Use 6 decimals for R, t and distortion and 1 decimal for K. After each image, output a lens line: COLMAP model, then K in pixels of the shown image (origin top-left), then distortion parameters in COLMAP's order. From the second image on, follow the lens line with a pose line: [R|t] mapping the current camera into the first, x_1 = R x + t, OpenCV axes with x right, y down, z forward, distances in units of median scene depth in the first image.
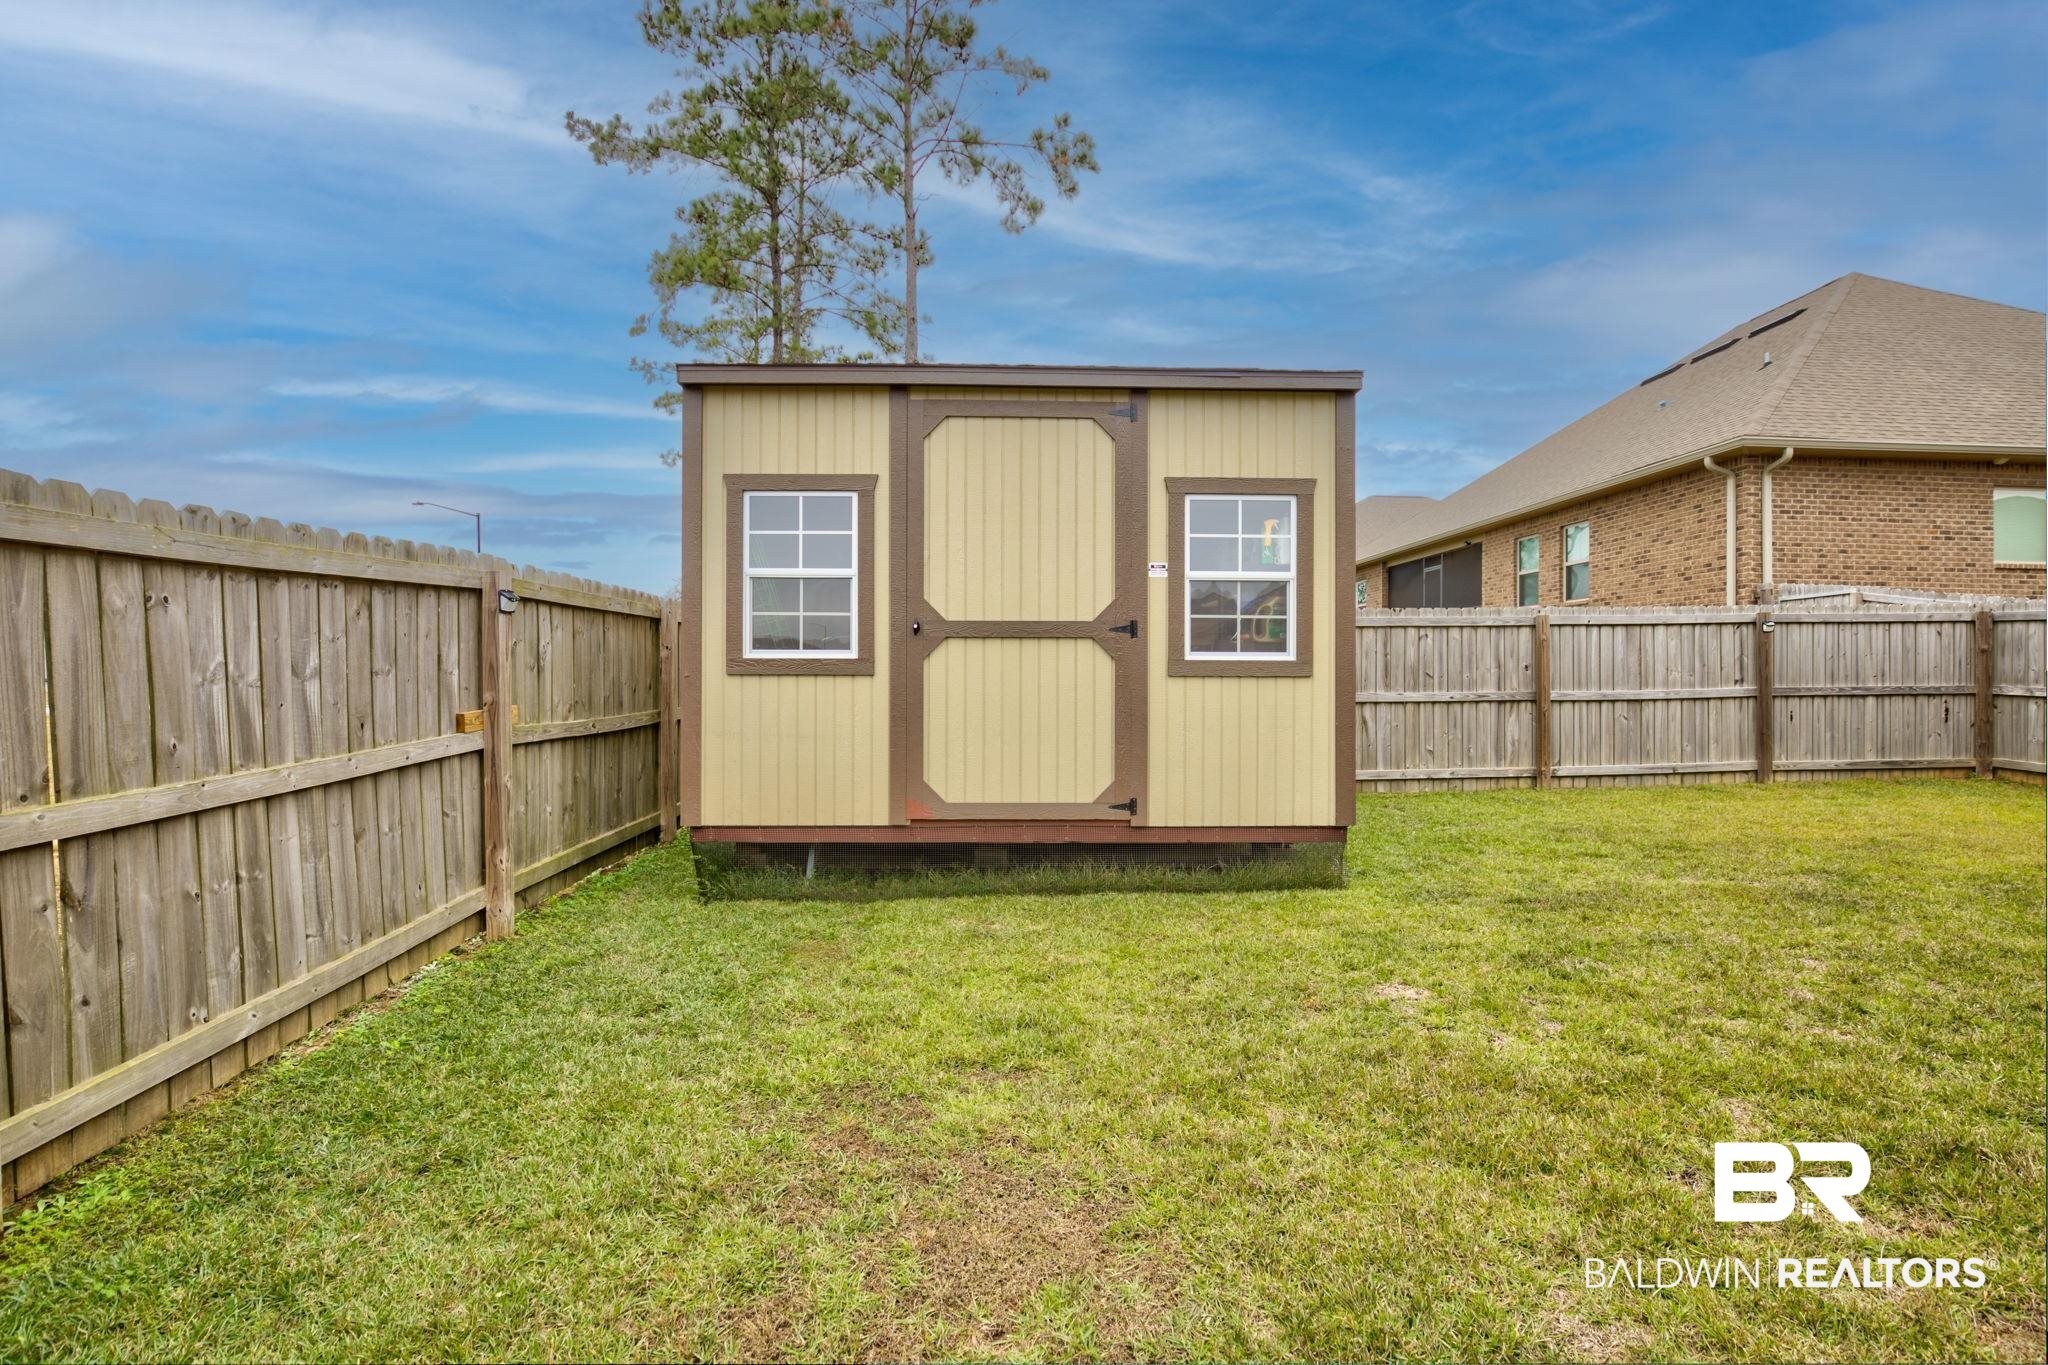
lens RADIAL K [[937.6, 0, 1028.4], [0, 937.6, 686.5], [0, 0, 1]] dist [-0.023809, 0.000287]
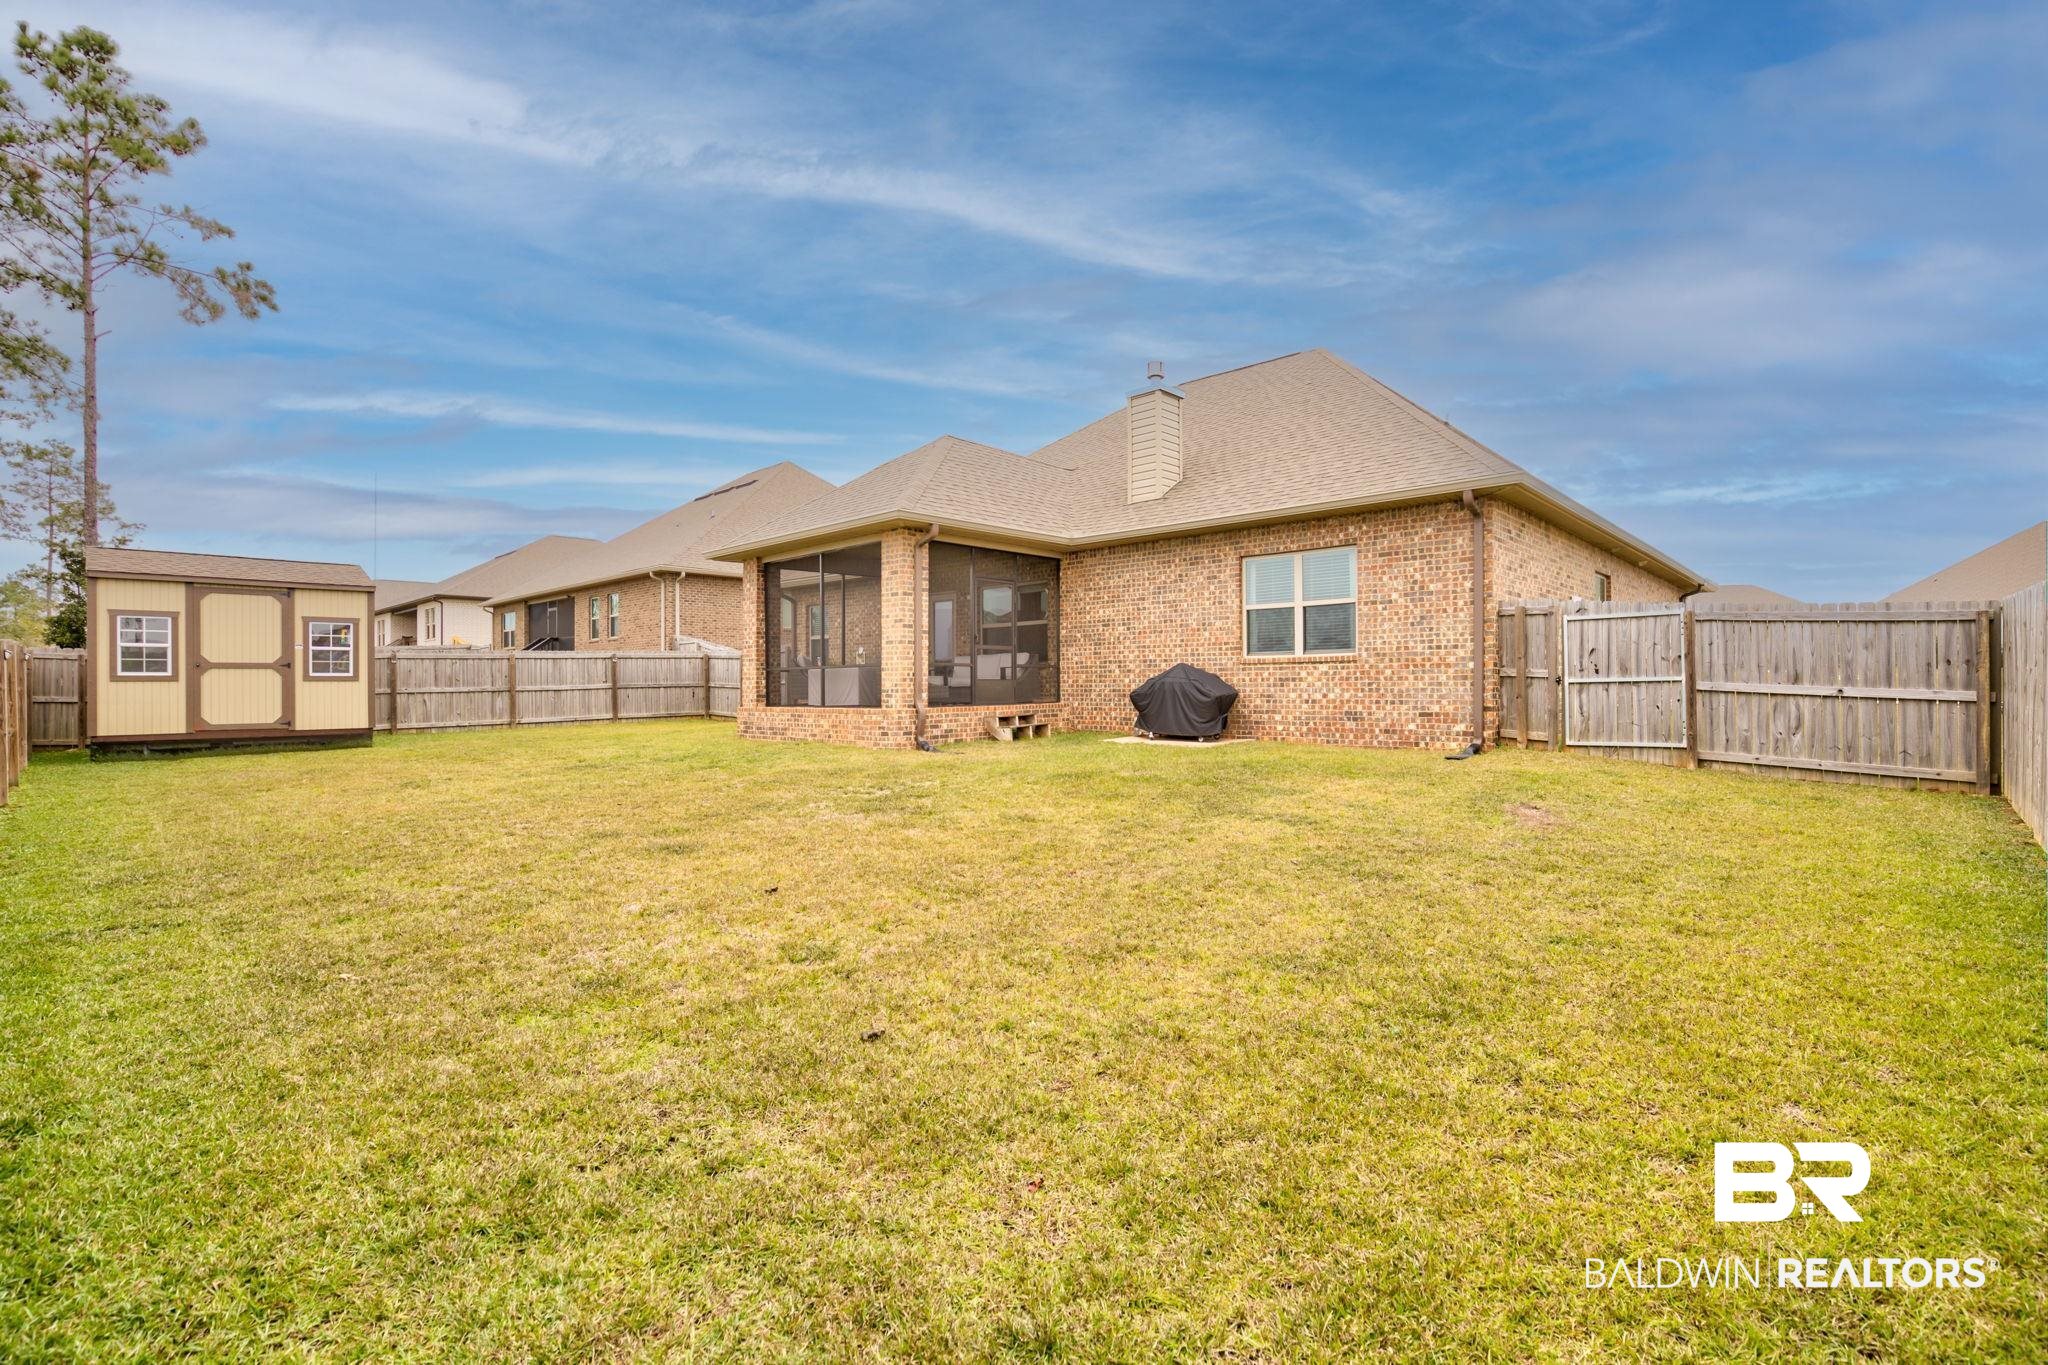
lens RADIAL K [[937.6, 0, 1014.6], [0, 937.6, 678.7], [0, 0, 1]] dist [-0.023809, 0.000287]
pose [[0.733401, -0.003825, 0.679786, -0.112607], [0.012945, 0.999881, -0.008340, 0.020757], [-0.679673, 0.014916, 0.733363, -1.573698]]
